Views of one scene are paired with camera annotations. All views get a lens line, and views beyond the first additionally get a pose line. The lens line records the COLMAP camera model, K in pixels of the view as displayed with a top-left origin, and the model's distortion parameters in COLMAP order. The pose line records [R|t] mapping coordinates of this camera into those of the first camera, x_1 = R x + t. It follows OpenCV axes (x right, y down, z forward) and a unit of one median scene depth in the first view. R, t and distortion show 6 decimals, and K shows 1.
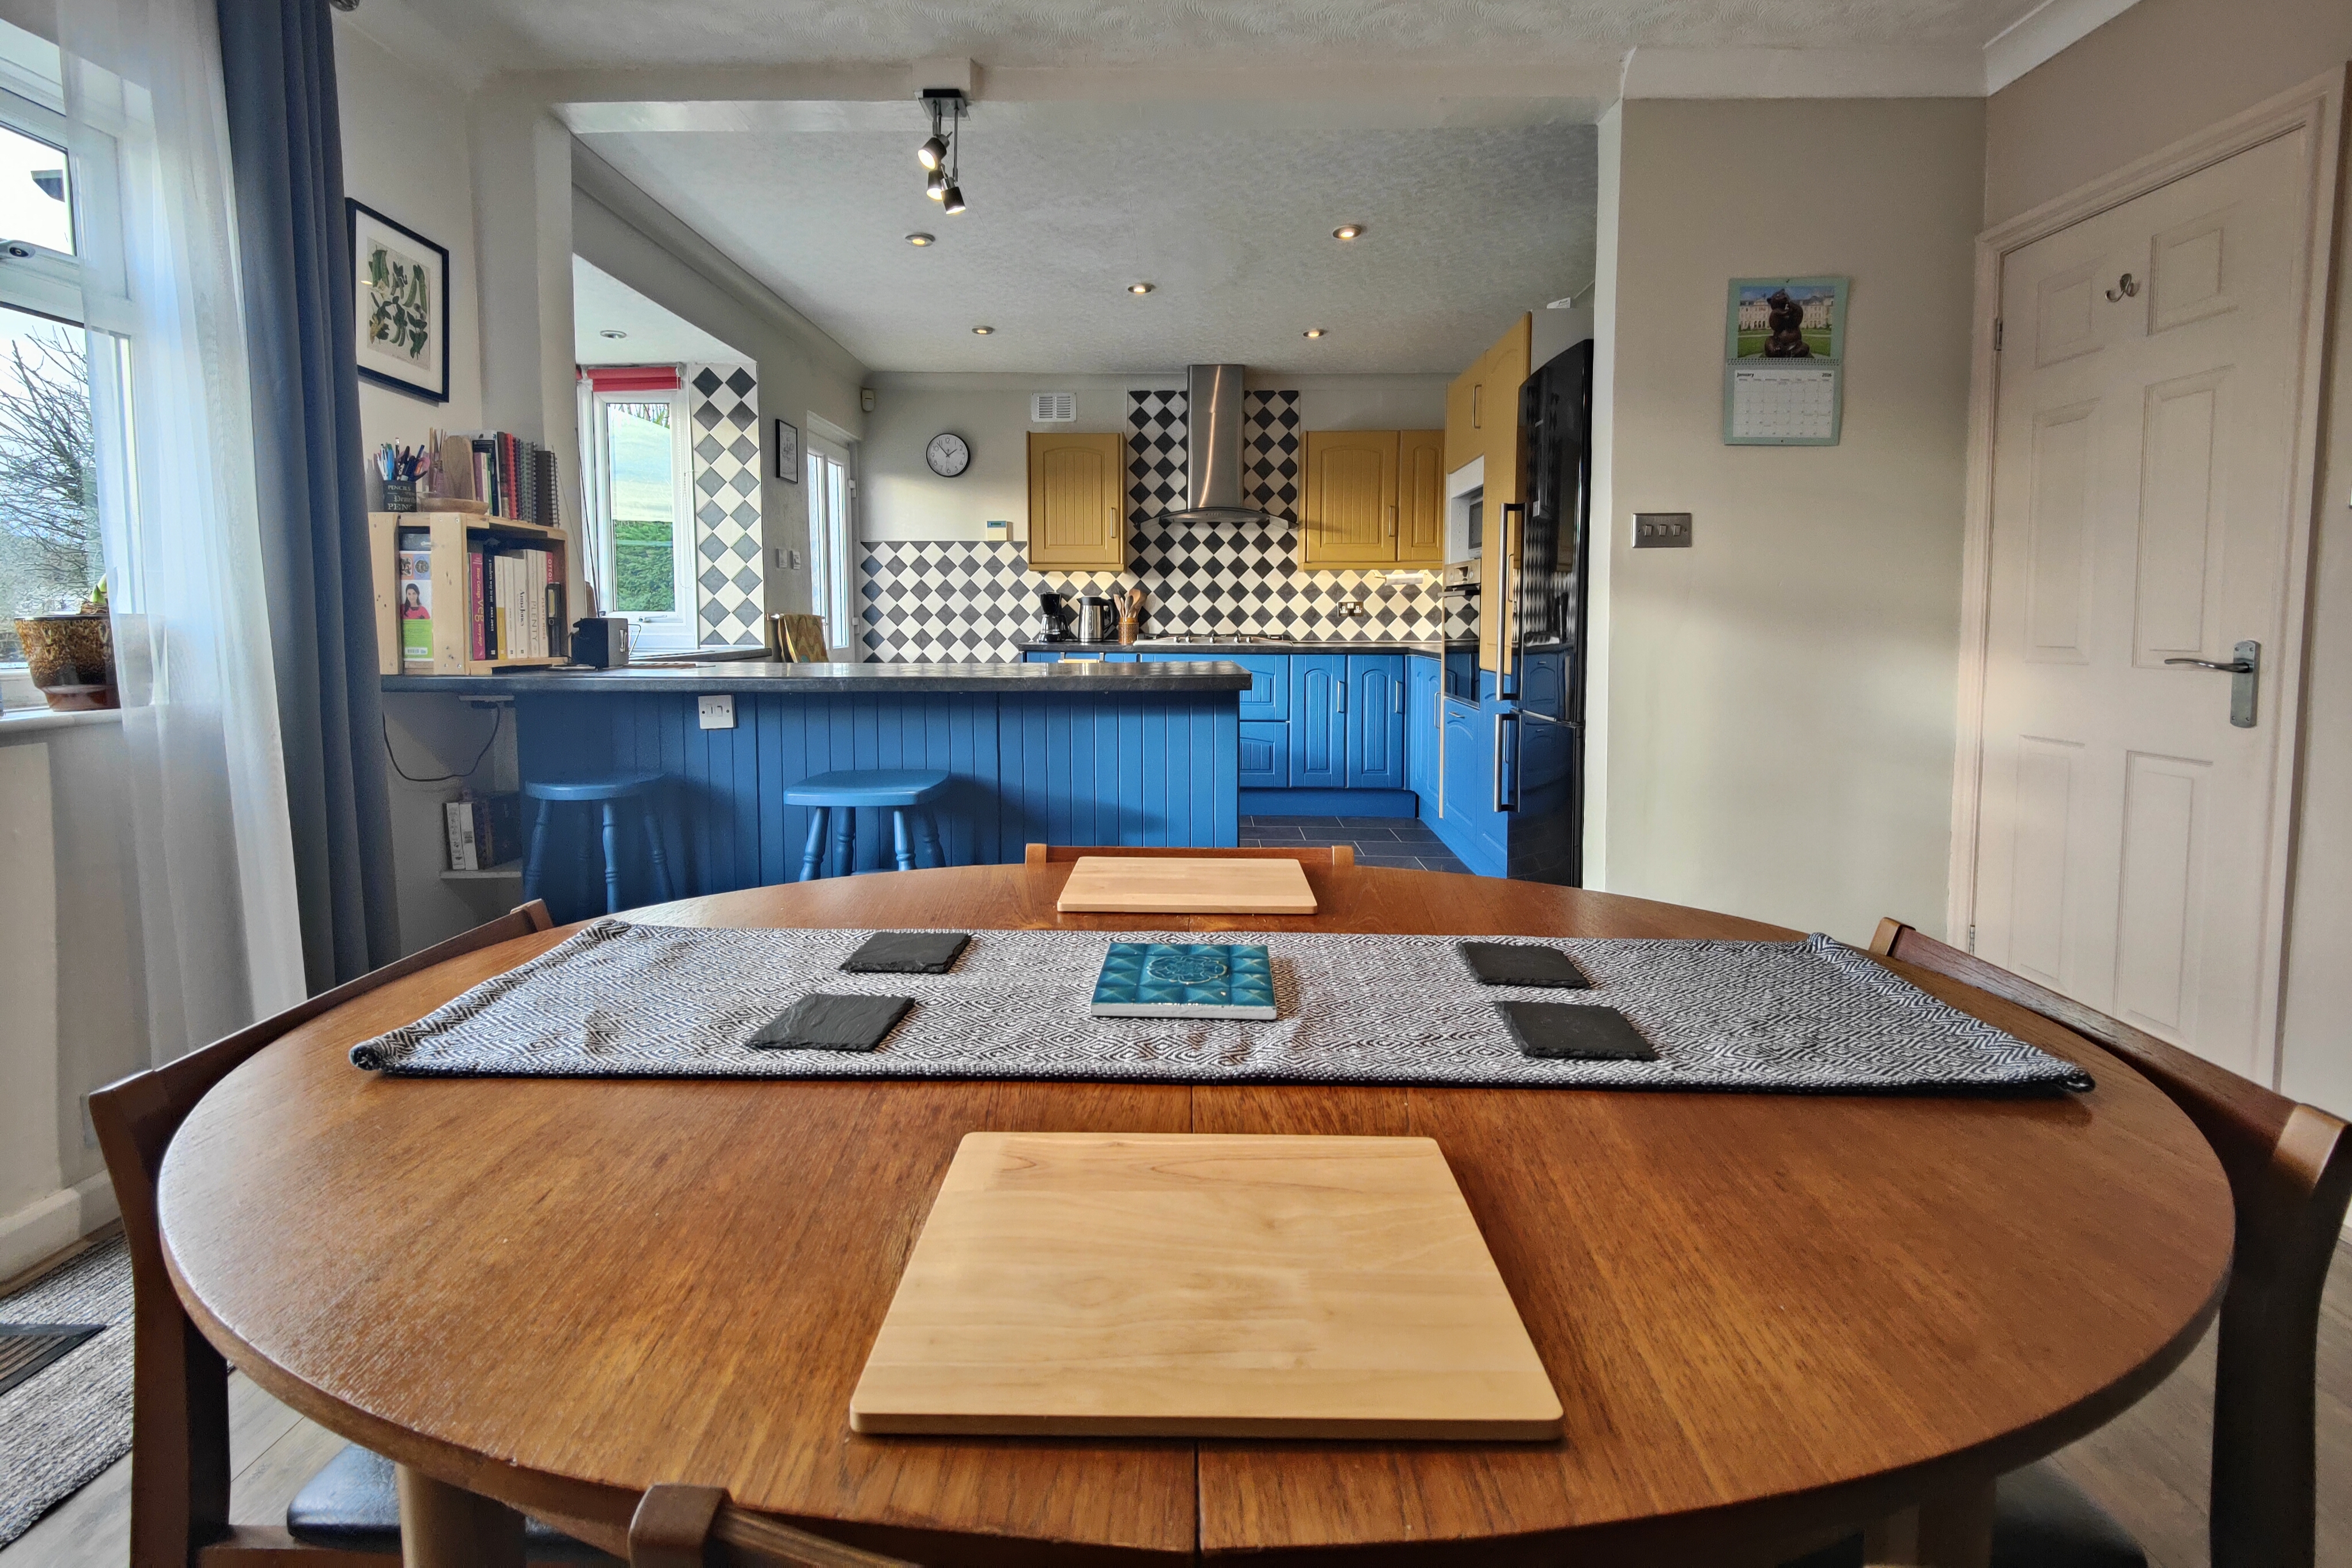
lens RADIAL K [[1015.0, 0, 1185.9], [0, 1015.0, 690.1], [0, 0, 1]] dist [0.015056, -0.020409]
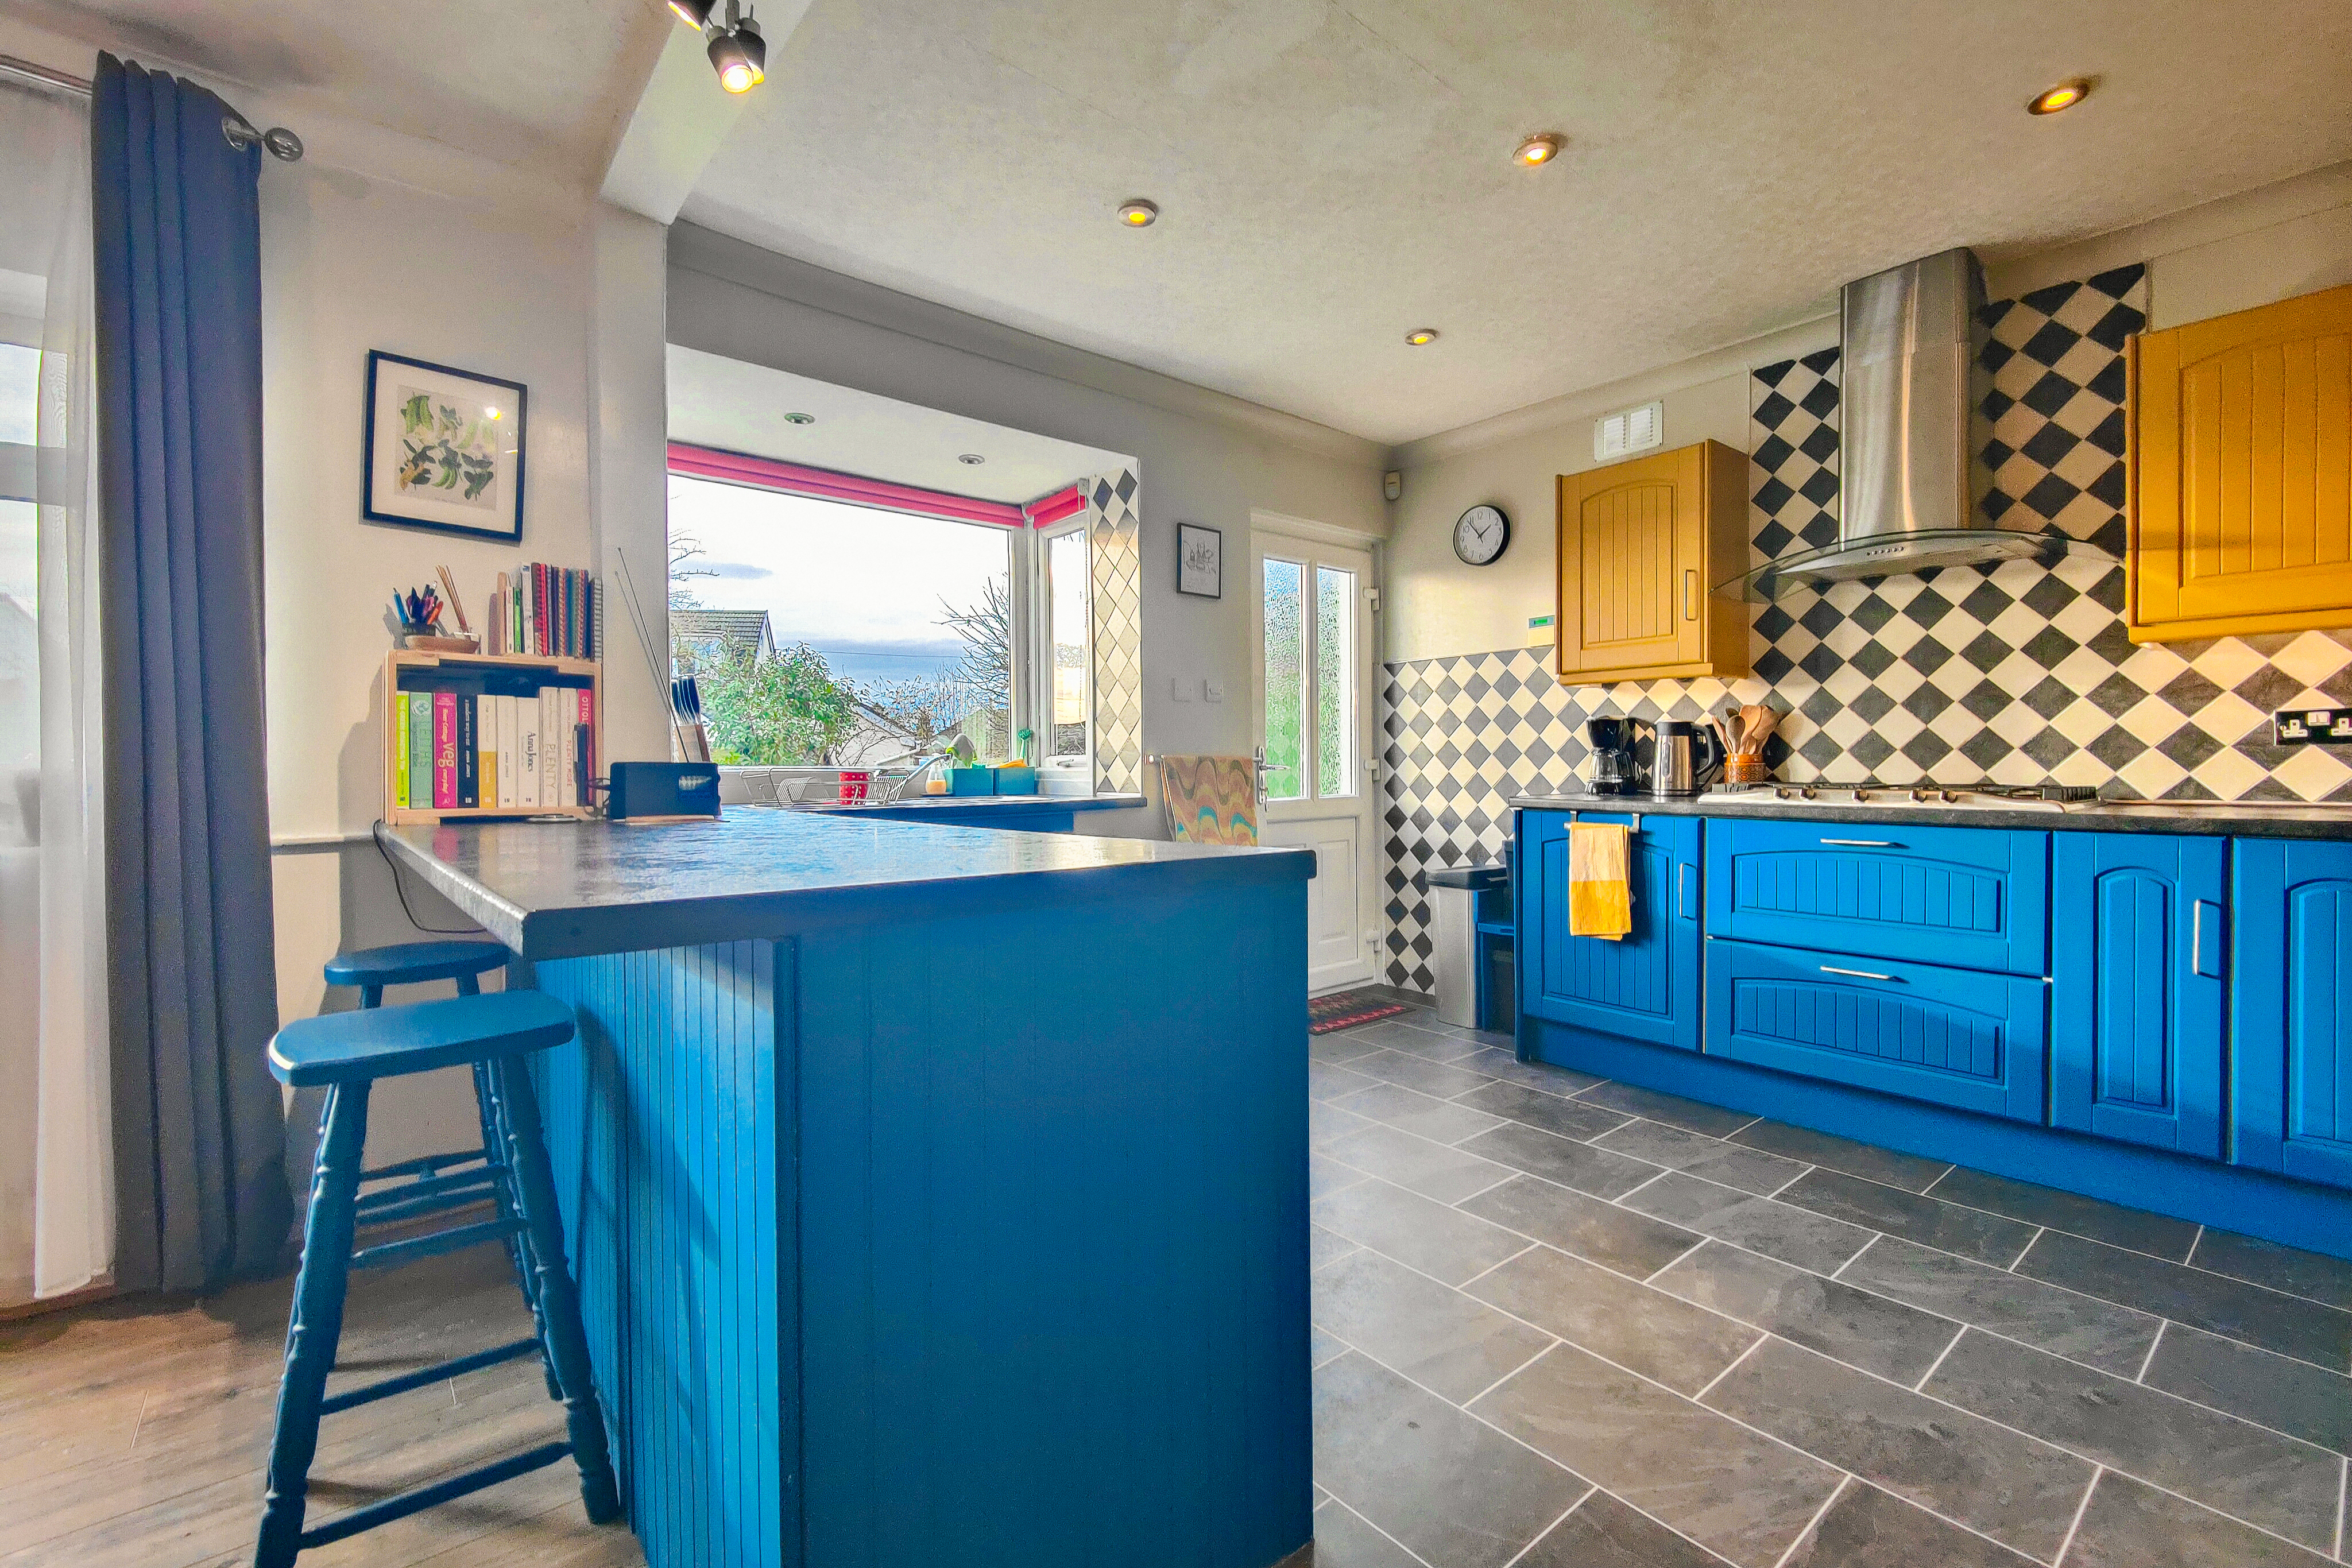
lens RADIAL K [[1007.6, 0, 1179.5], [0, 1007.6, 776.4], [0, 0, 1]] dist [0.033312, -0.028333]
pose [[0.642582, 0.001830, -0.766214, 0.181982], [-0.045948, 0.998290, -0.036149, -0.022879], [0.764838, 0.058435, 0.641567, 0.378862]]
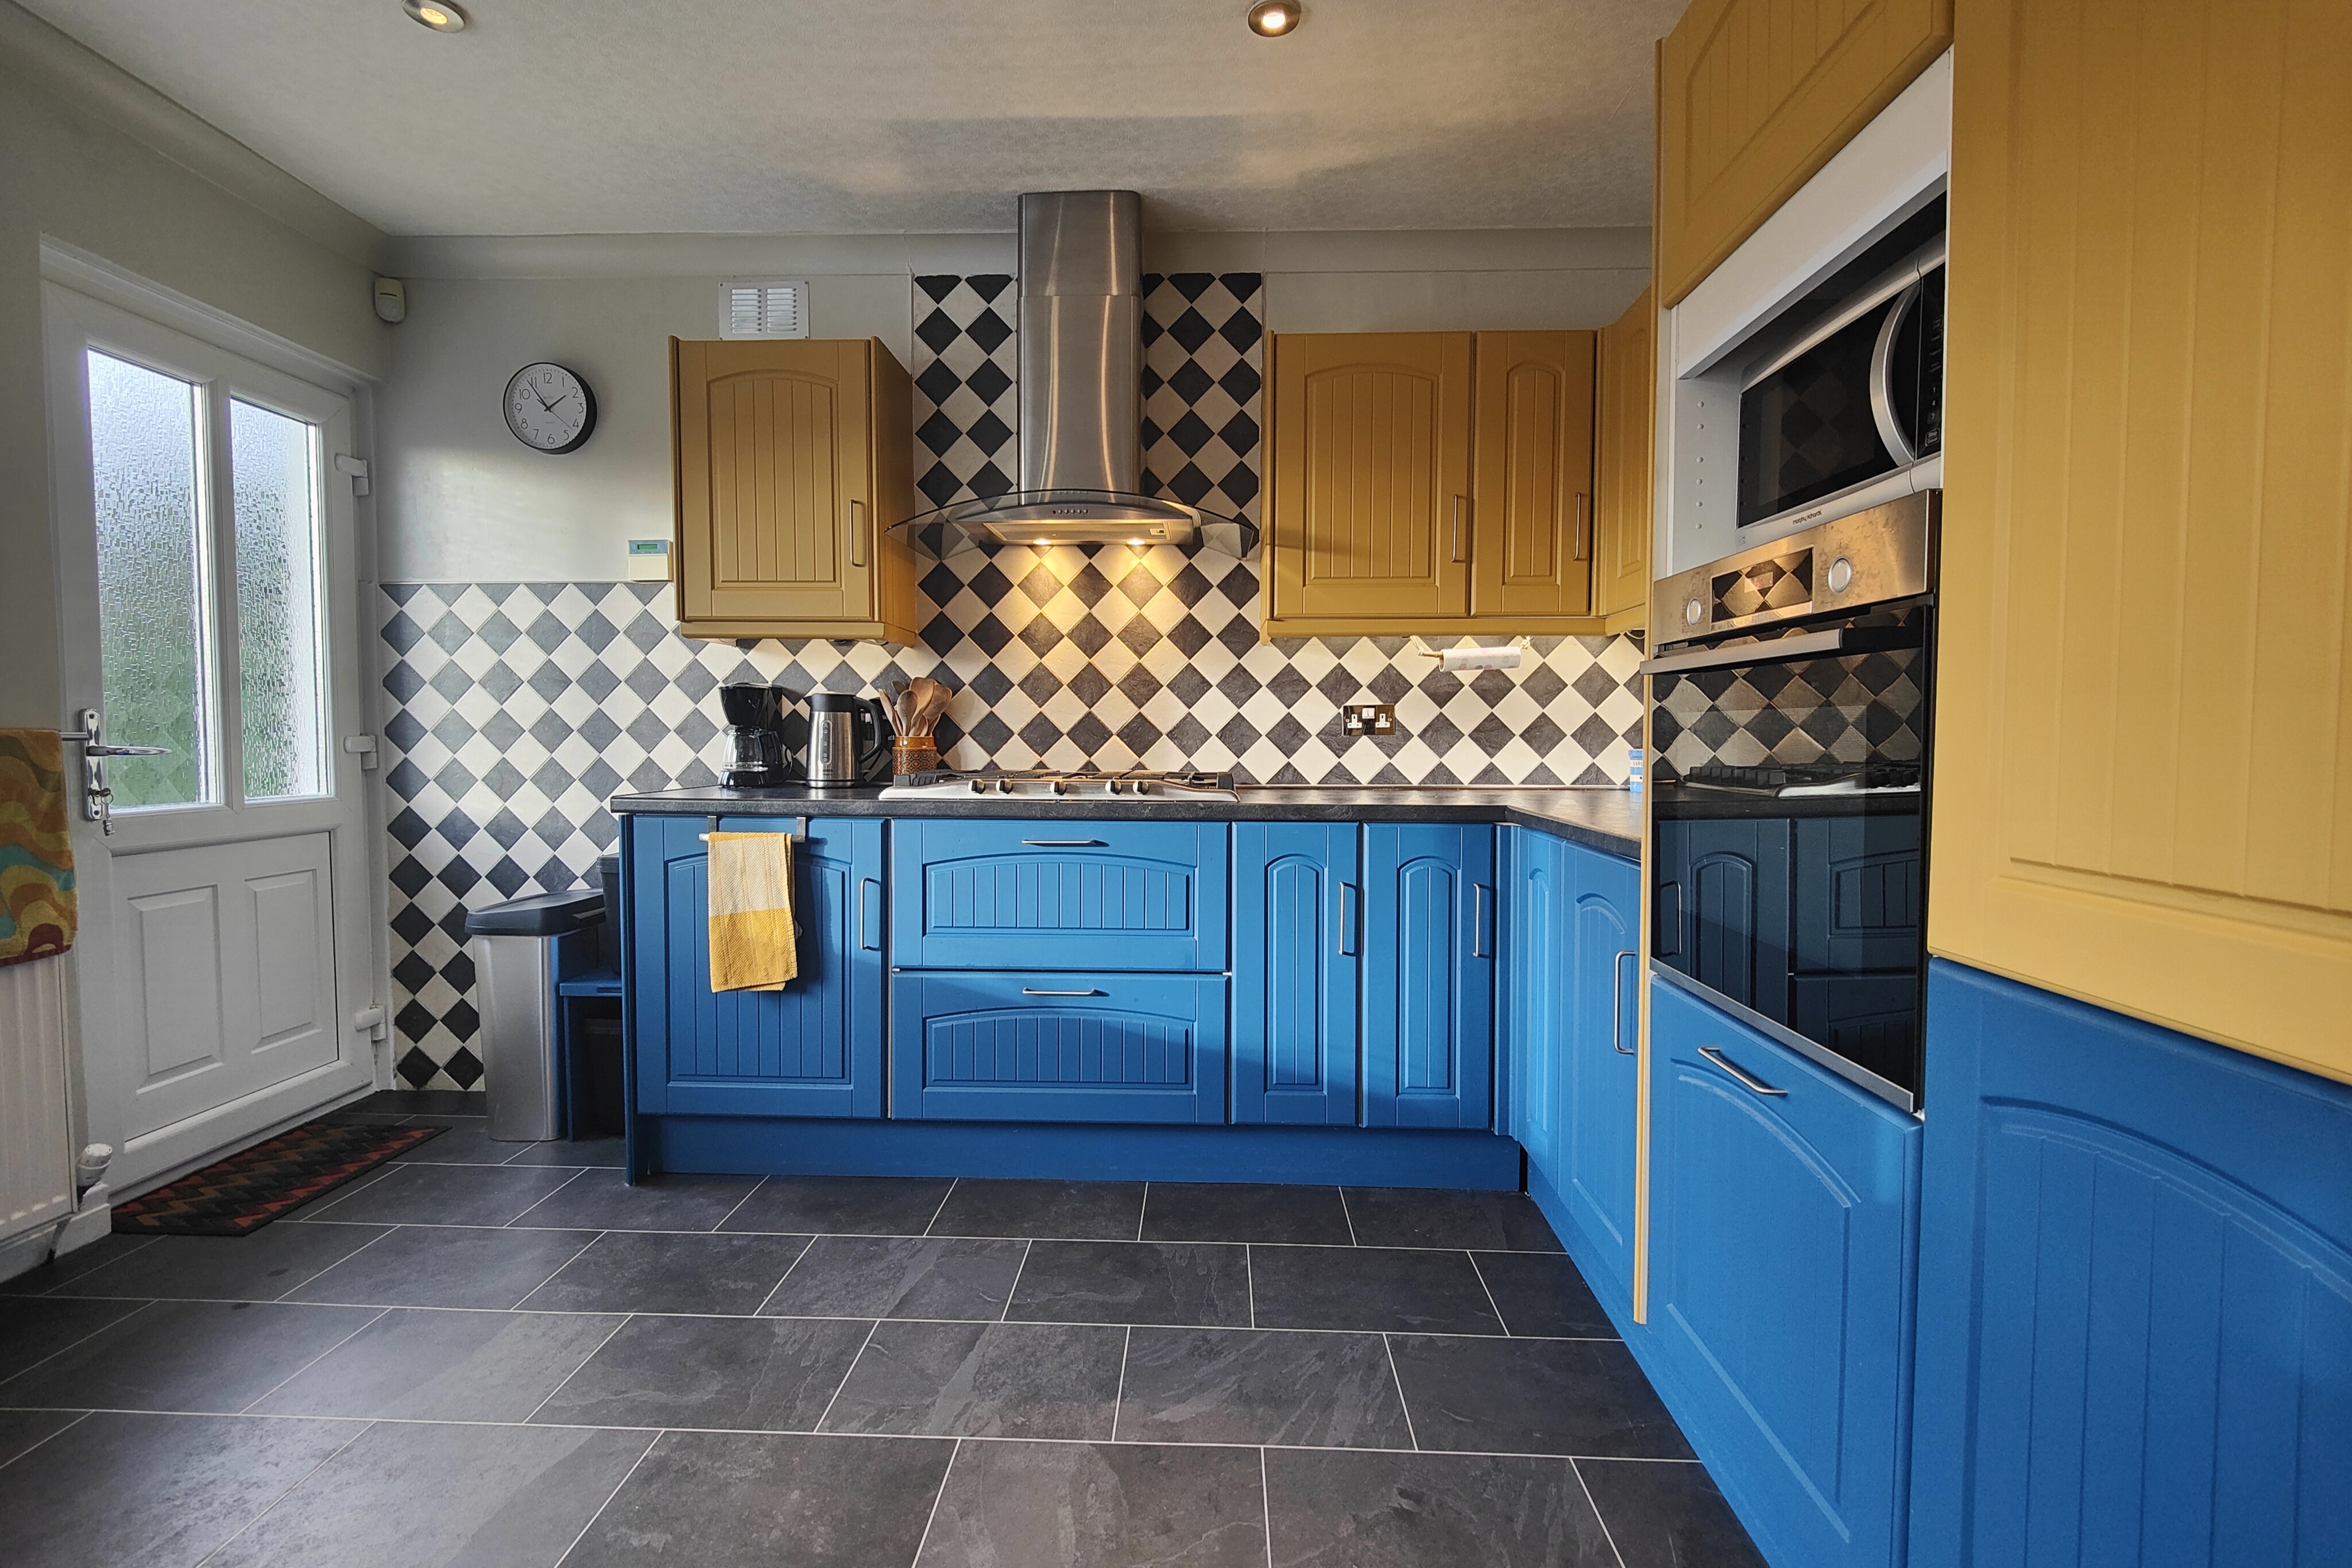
lens RADIAL K [[1012.2, 0, 1176.0], [0, 1012.2, 784.0], [0, 0, 1]] dist [0.026820, -0.025950]
pose [[0.999698, 0.002032, -0.024477, 0.082170], [-0.002677, 0.999649, -0.026347, -0.036199], [0.024415, 0.026404, 0.999353, 0.515679]]
